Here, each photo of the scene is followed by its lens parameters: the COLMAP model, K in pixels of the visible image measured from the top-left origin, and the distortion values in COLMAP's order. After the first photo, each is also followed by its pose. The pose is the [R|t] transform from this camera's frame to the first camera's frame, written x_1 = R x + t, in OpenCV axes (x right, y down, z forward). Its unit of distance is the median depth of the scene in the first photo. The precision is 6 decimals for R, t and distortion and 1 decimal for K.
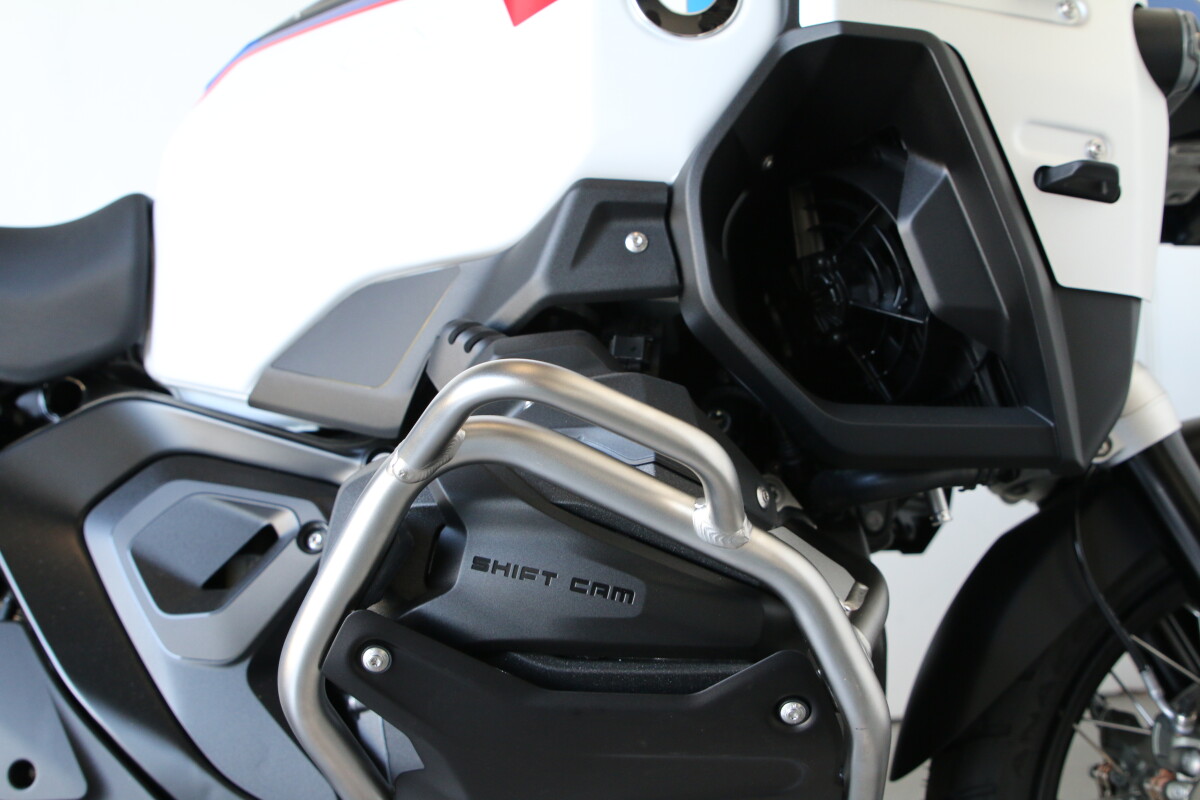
lens RADIAL K [[1311.5, 0, 596.6], [0, 1311.5, 393.2], [0, 0, 1]] dist [-0.098068, 0.000000]
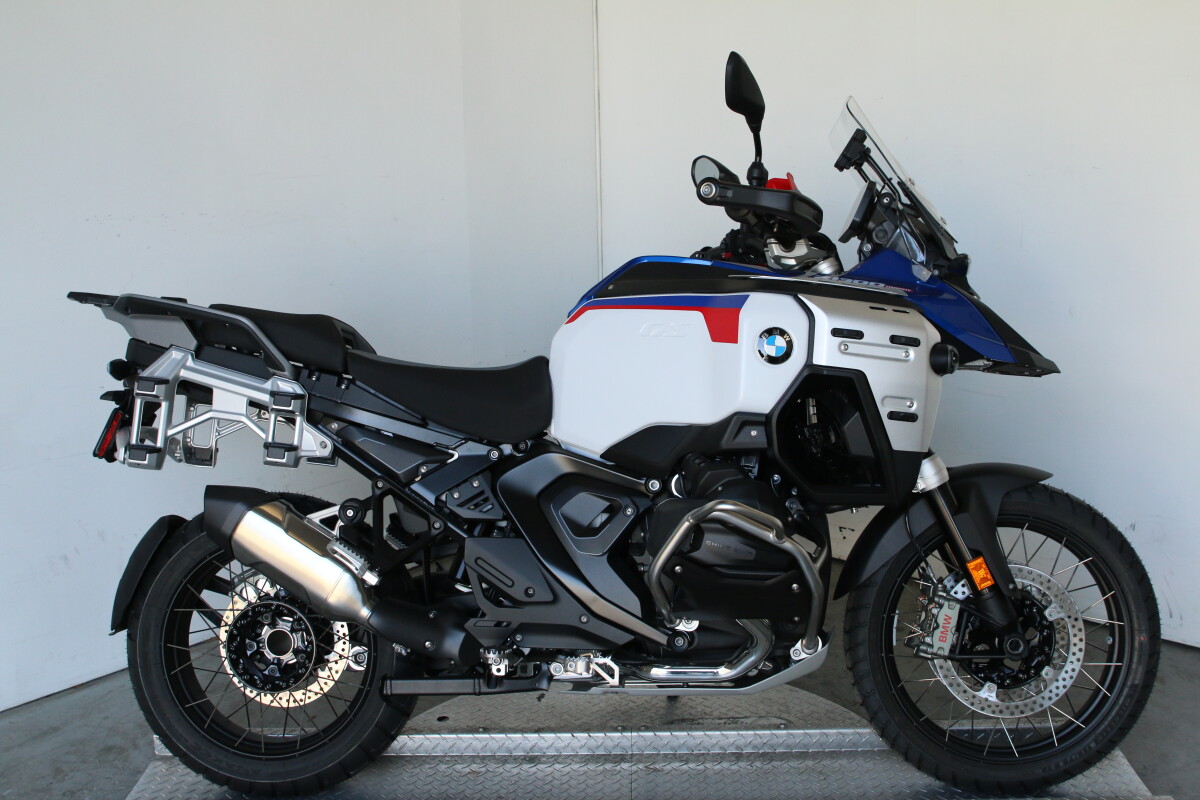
lens RADIAL K [[1311.5, 0, 603.3], [0, 1311.5, 414.1], [0, 0, 1]] dist [-0.098068, 0.000000]
pose [[0.999150, 0.038469, -0.014809, -0.277740], [-0.035052, 0.981948, 0.185875, -0.710351], [0.021692, -0.185198, 0.982462, -1.999857]]
